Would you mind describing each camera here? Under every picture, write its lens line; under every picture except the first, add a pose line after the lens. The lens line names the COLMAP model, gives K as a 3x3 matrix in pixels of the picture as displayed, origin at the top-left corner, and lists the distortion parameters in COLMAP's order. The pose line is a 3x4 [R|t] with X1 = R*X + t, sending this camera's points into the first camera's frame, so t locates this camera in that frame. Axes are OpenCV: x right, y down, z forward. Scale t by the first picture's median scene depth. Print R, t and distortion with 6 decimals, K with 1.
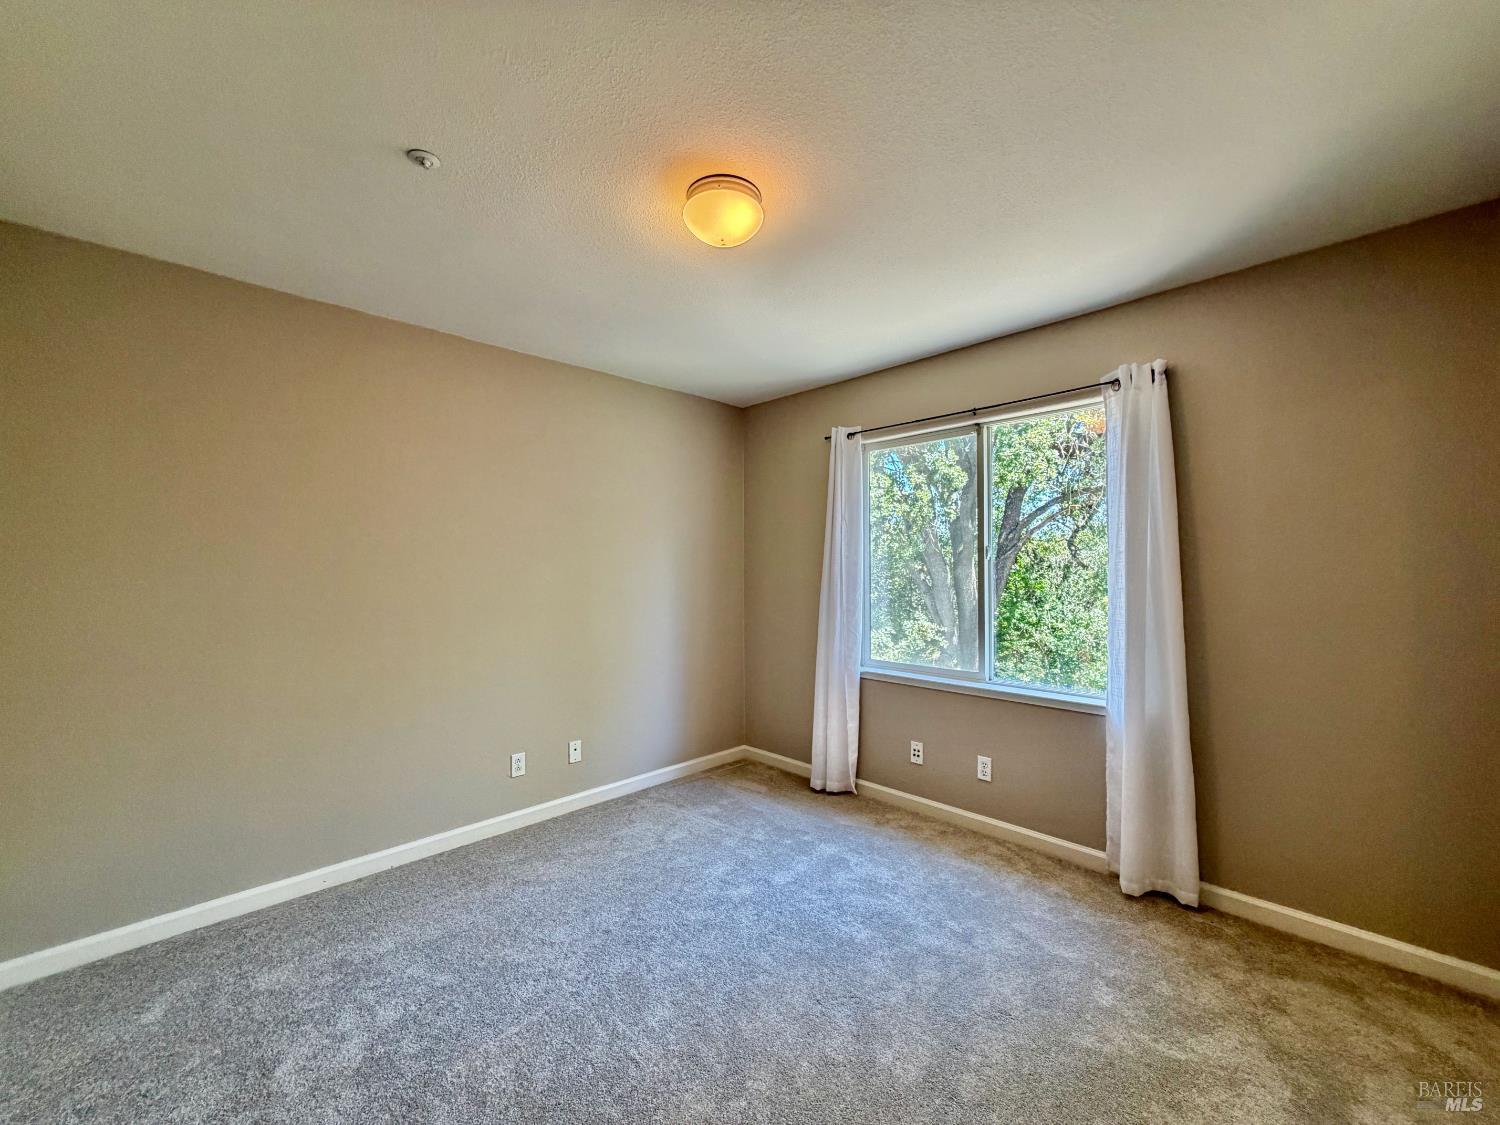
lens RADIAL K [[599.5, 0, 755.0], [0, 599.5, 561.7], [0, 0, 1]] dist [0.000548, -0.000029]
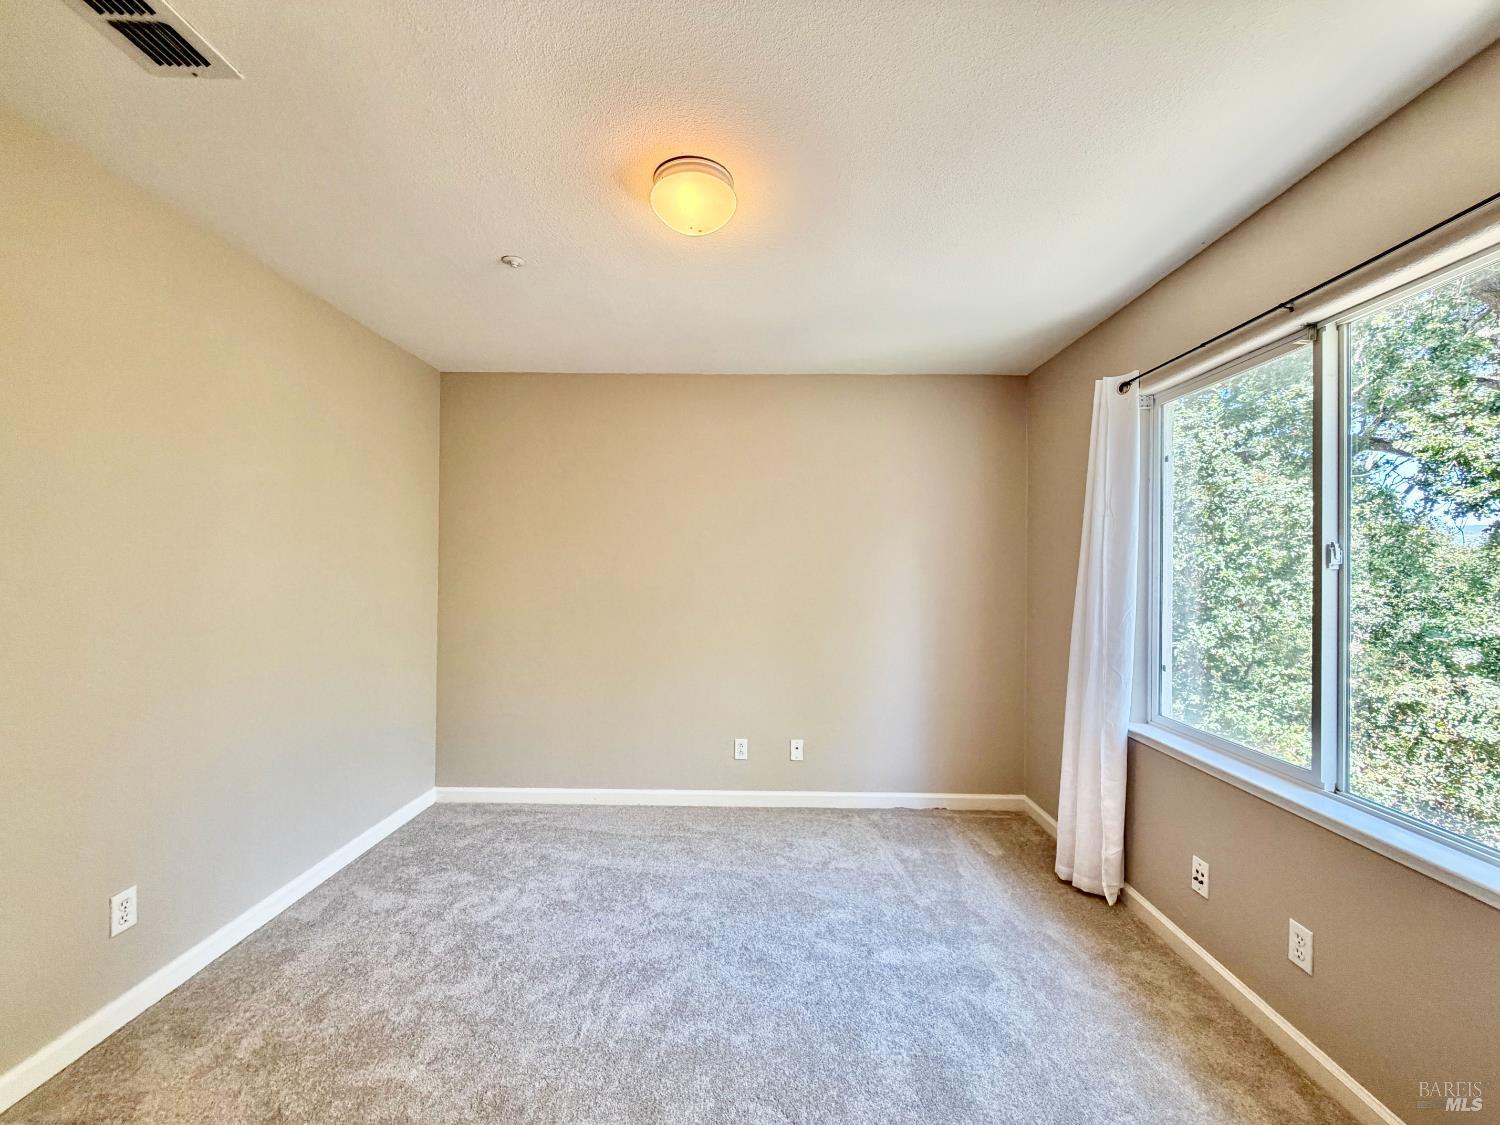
lens RADIAL K [[599.5, 0, 755.0], [0, 599.5, 561.7], [0, 0, 1]] dist [0.000548, -0.000029]
pose [[0.702480, 0.004903, -0.711687, 0.388850], [-0.006063, 0.999981, 0.000904, -0.006826], [0.711678, 0.003680, 0.702497, 0.231803]]
